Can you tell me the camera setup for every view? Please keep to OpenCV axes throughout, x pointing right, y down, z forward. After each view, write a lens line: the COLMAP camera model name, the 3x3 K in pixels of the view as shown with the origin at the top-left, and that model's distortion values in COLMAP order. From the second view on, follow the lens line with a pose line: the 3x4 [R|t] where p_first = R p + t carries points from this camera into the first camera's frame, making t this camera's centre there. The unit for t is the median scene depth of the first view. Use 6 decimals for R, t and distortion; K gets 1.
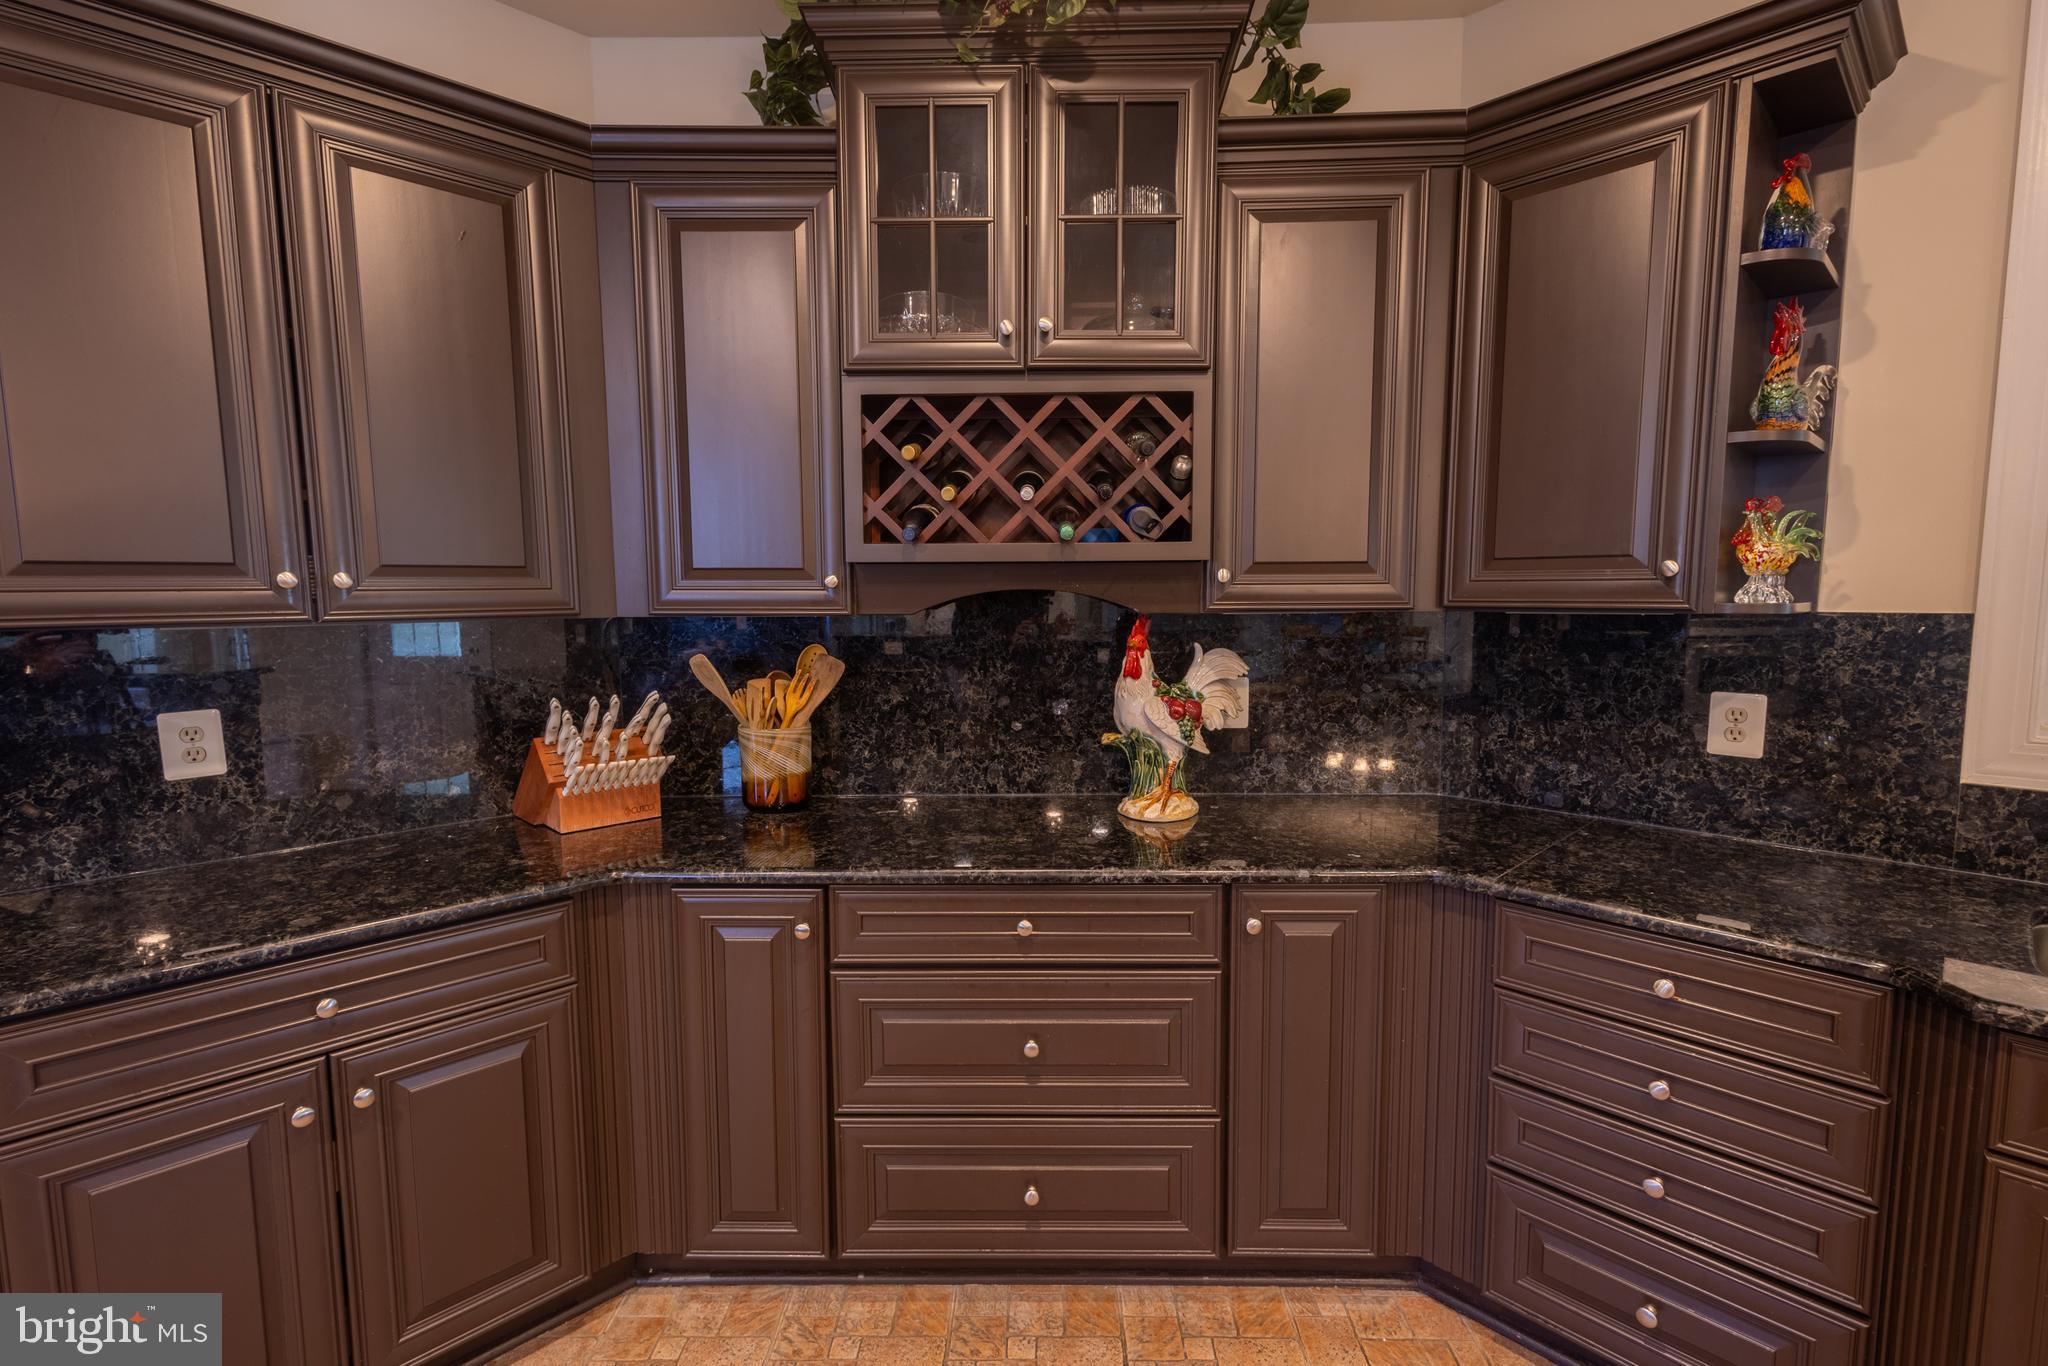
lens RADIAL K [[918.0, 0, 1024.0], [0, 918.0, 683.0], [0, 0, 1]] dist [0.000195, 0.000068]
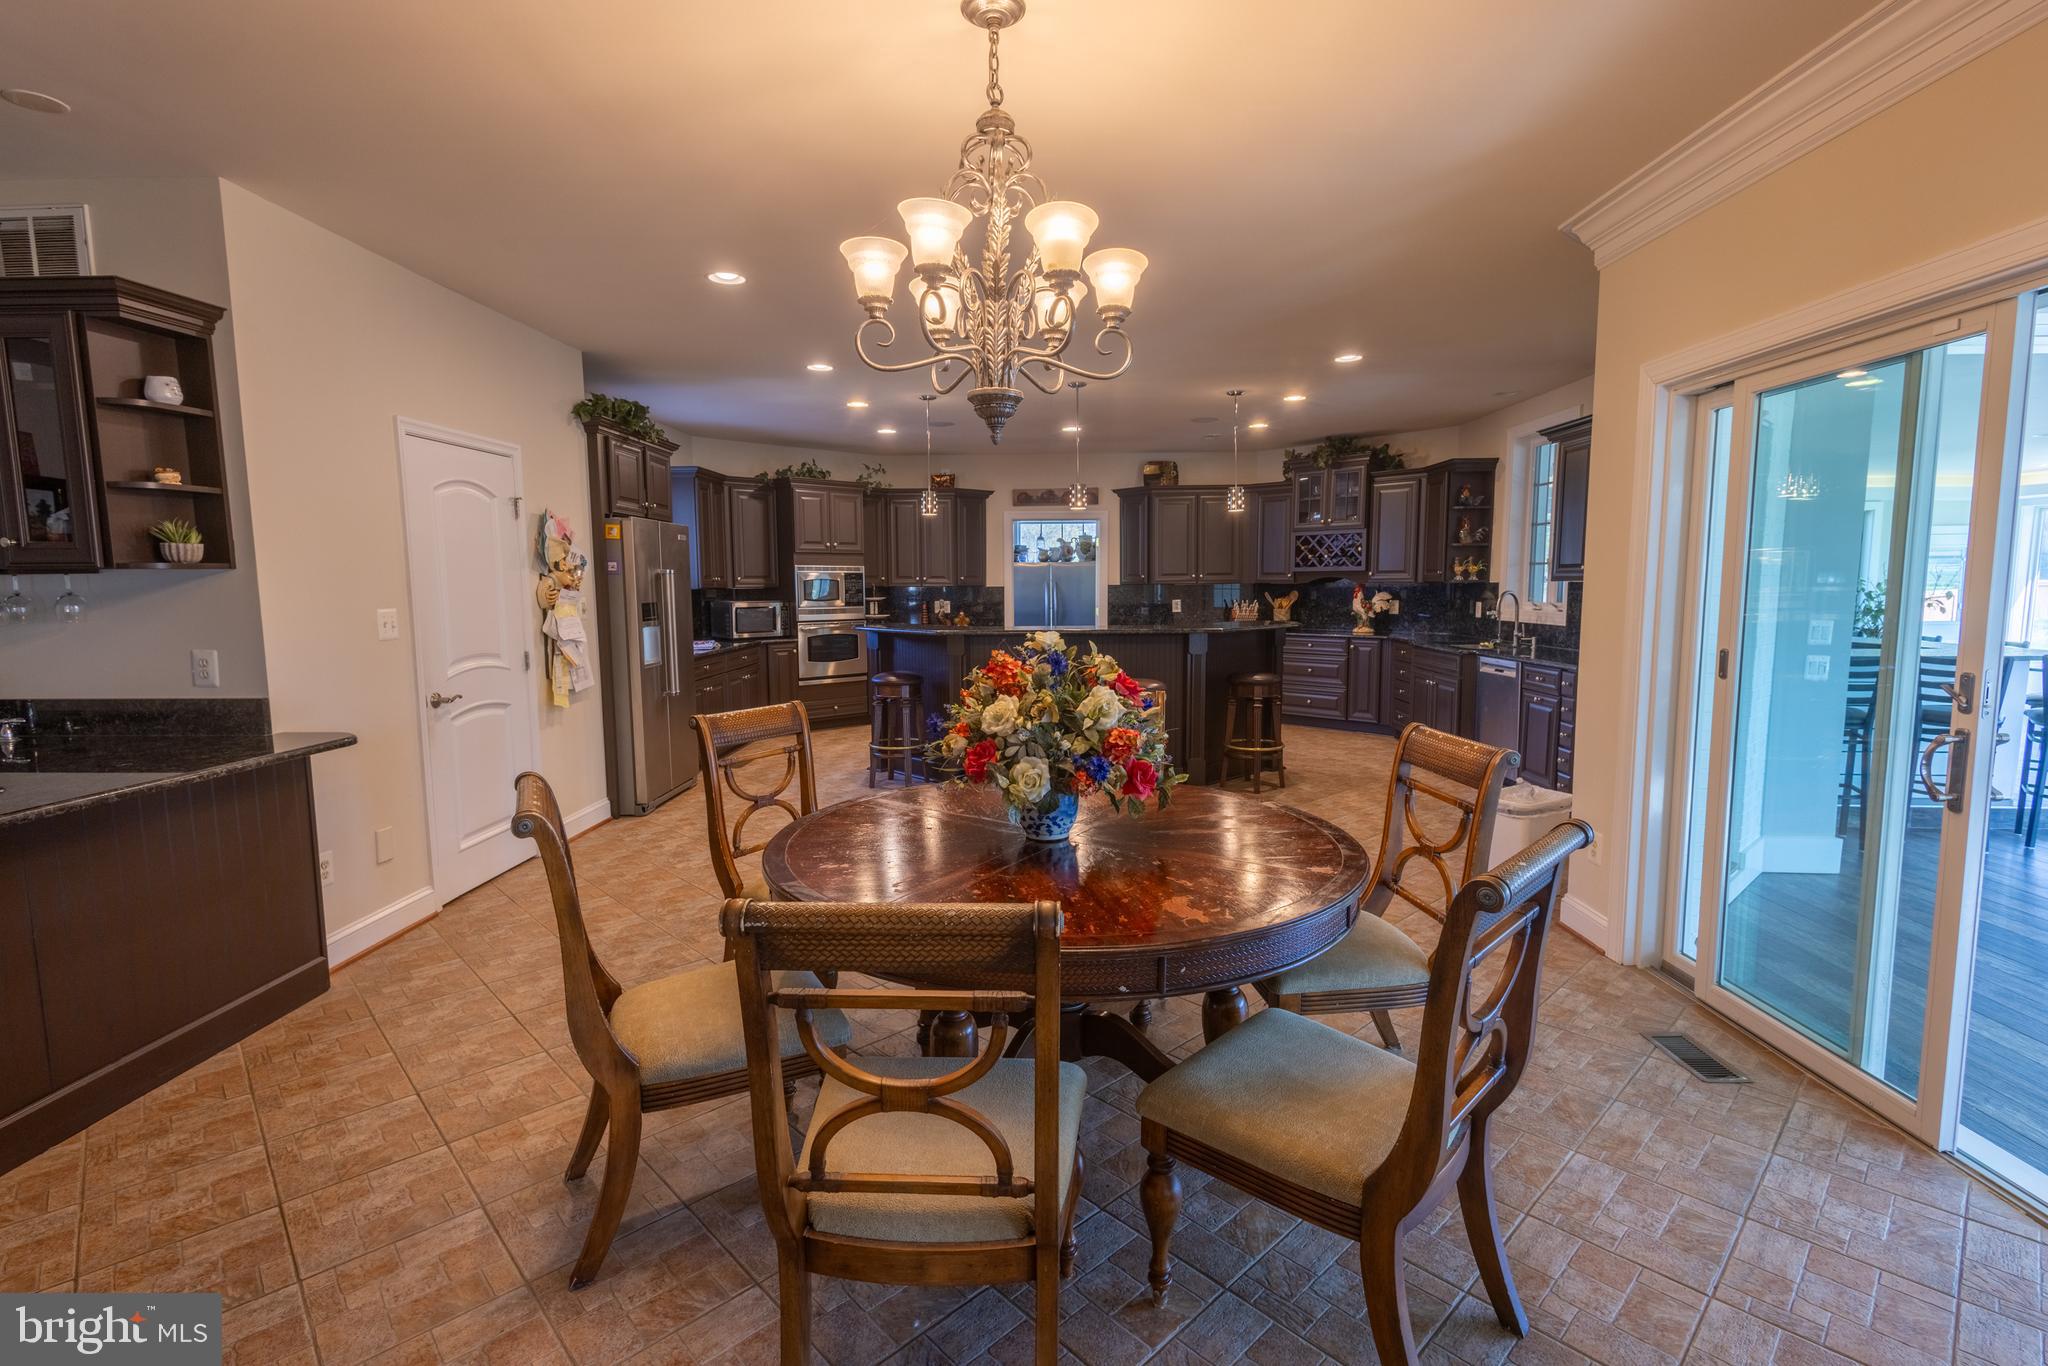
lens RADIAL K [[943.2, 0, 1024.0], [0, 943.2, 683.0], [0, 0, 1]] dist [0.012499, 0.000134]
pose [[0.697118, 0.077879, -0.712714, 2.279326], [-0.064821, 0.996858, 0.045526, 0.296425], [0.714021, 0.014462, 0.699975, -3.251827]]
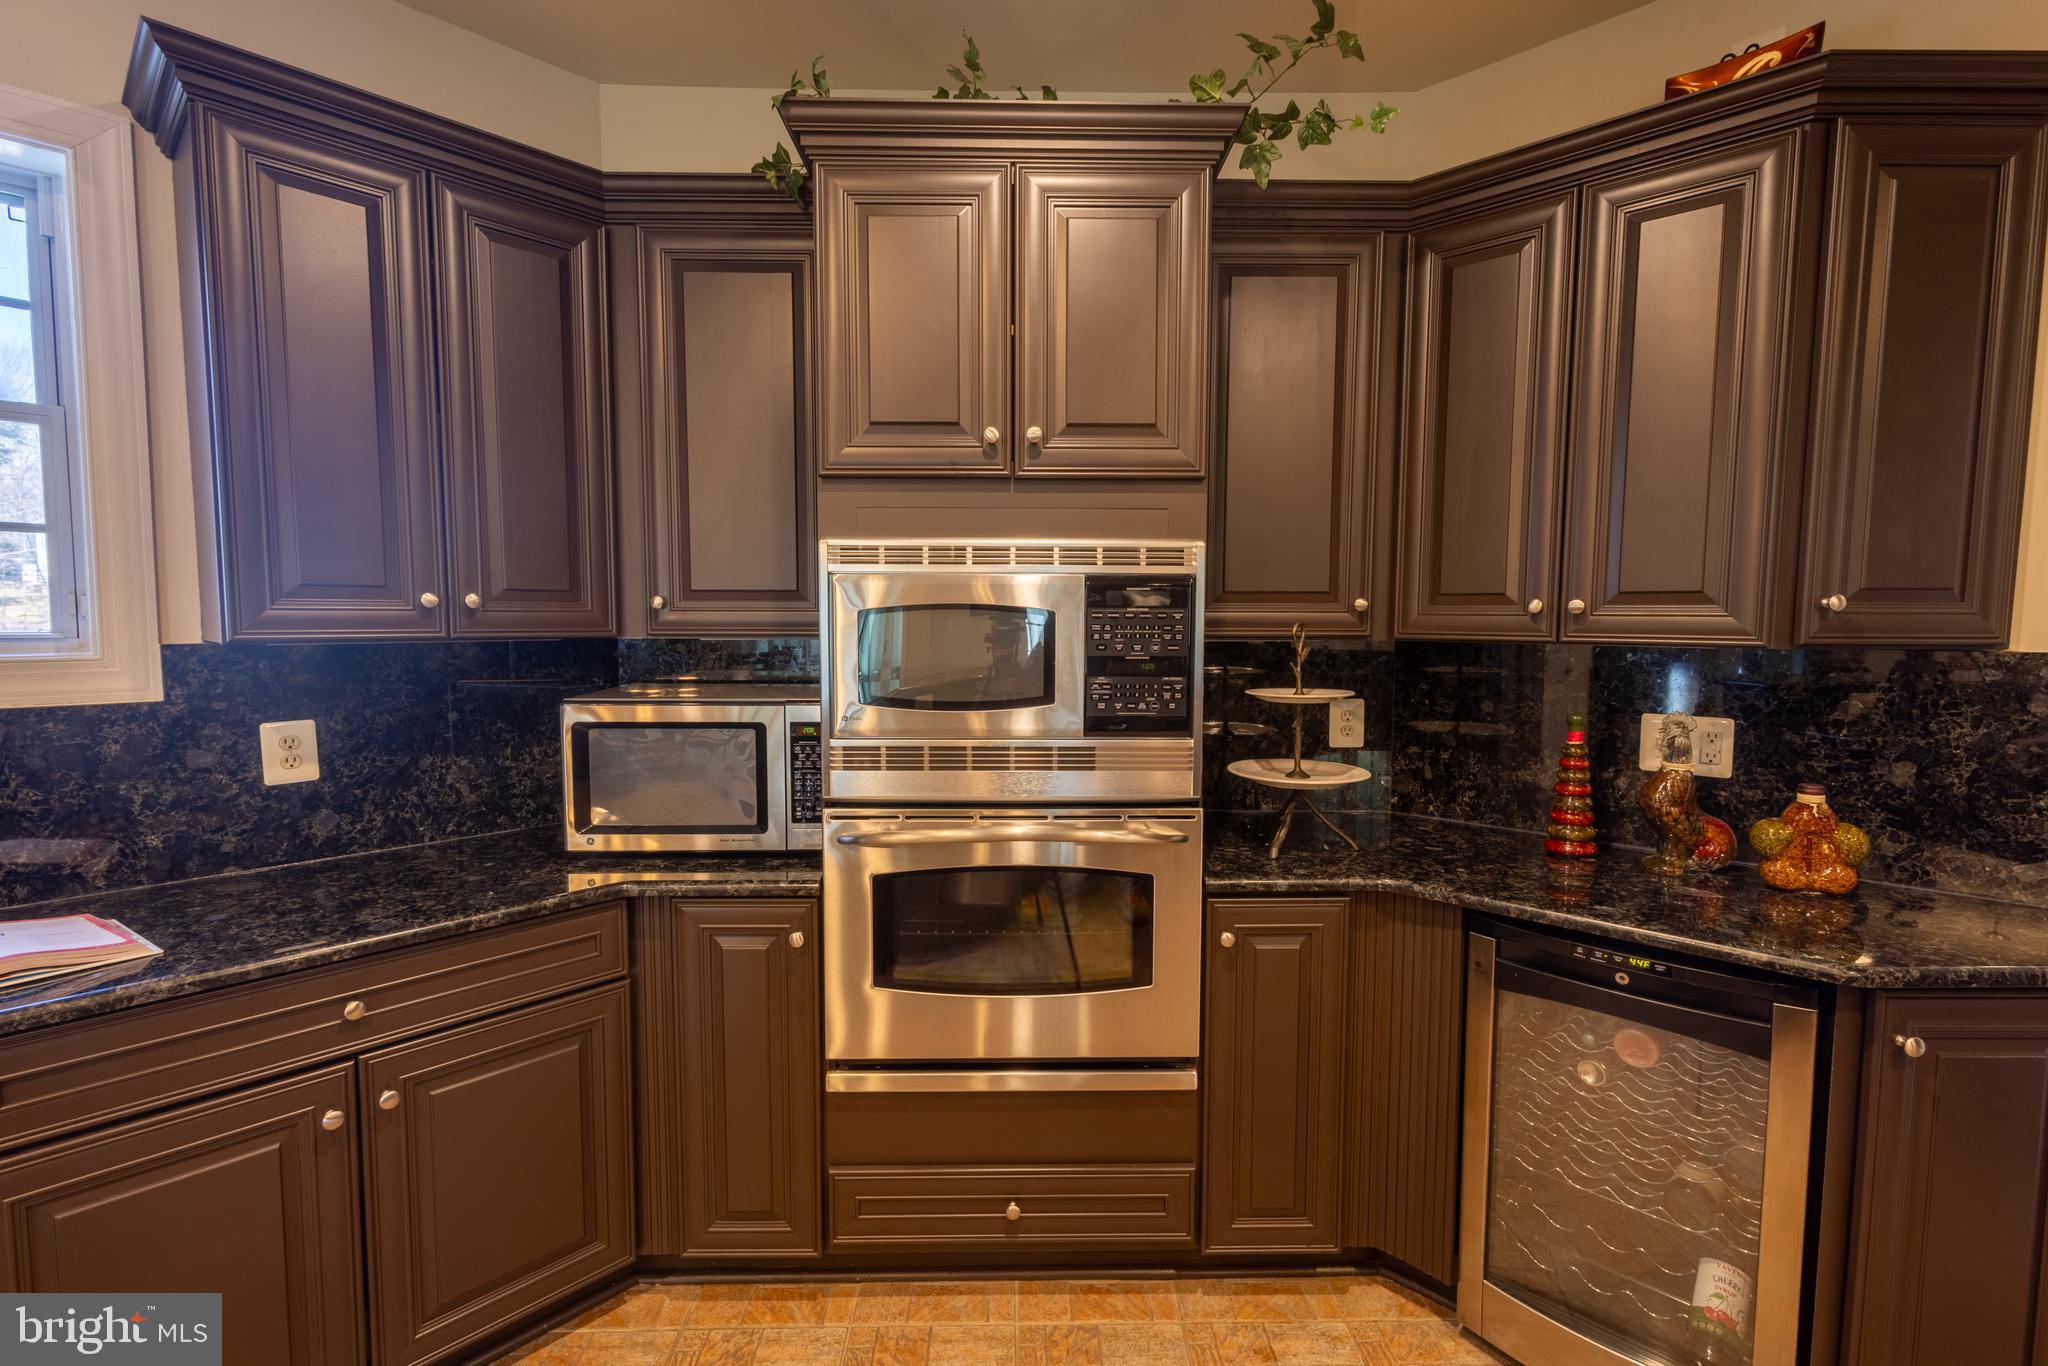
lens RADIAL K [[943.2, 0, 1024.0], [0, 943.2, 683.0], [0, 0, 1]] dist [0.012499, 0.000134]
pose [[0.034577, 0.078226, -0.996336, -0.703753], [-0.096451, 0.992540, 0.074580, 0.071621], [0.994737, 0.093519, 0.041864, -0.760156]]
